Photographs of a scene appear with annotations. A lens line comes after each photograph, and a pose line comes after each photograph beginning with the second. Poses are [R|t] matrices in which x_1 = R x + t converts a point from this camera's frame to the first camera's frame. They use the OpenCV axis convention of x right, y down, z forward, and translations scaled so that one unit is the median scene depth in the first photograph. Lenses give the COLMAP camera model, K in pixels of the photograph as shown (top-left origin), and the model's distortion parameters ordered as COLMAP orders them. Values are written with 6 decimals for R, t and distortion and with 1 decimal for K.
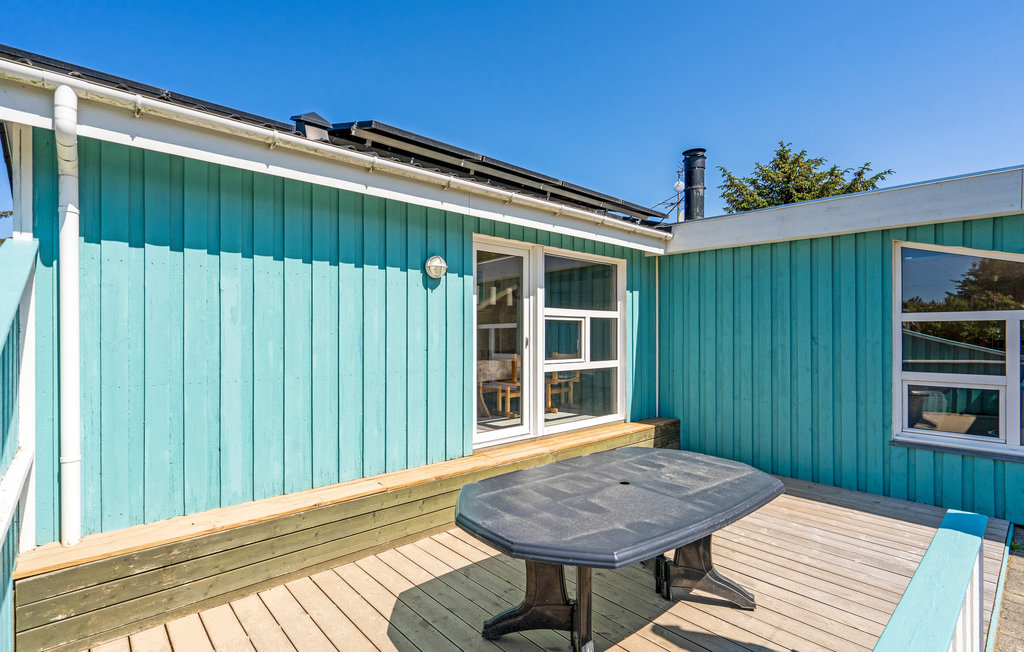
lens RADIAL K [[481.5, 0, 502.2], [0, 481.5, 330.3], [0, 0, 1]] dist [0.000115, 0.000272]
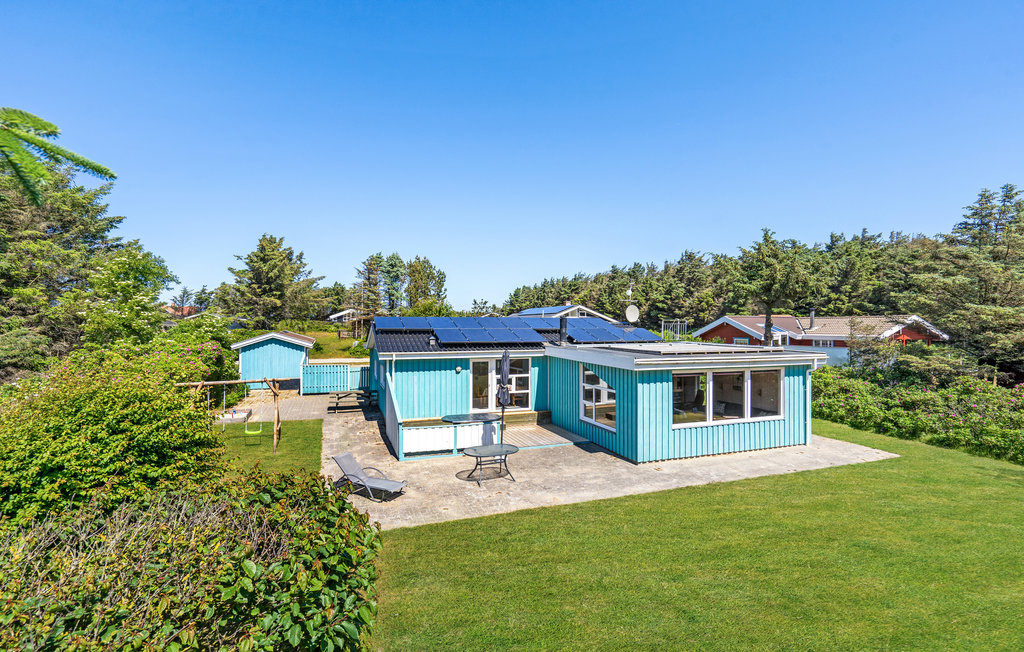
lens RADIAL K [[481.5, 0, 502.2], [0, 481.5, 330.3], [0, 0, 1]] dist [0.000115, 0.000272]
pose [[0.921601, -0.013588, -0.387901, 1.513610], [0.012557, 0.999908, -0.005194, -0.361242], [0.387936, -0.000084, 0.921686, -2.241557]]
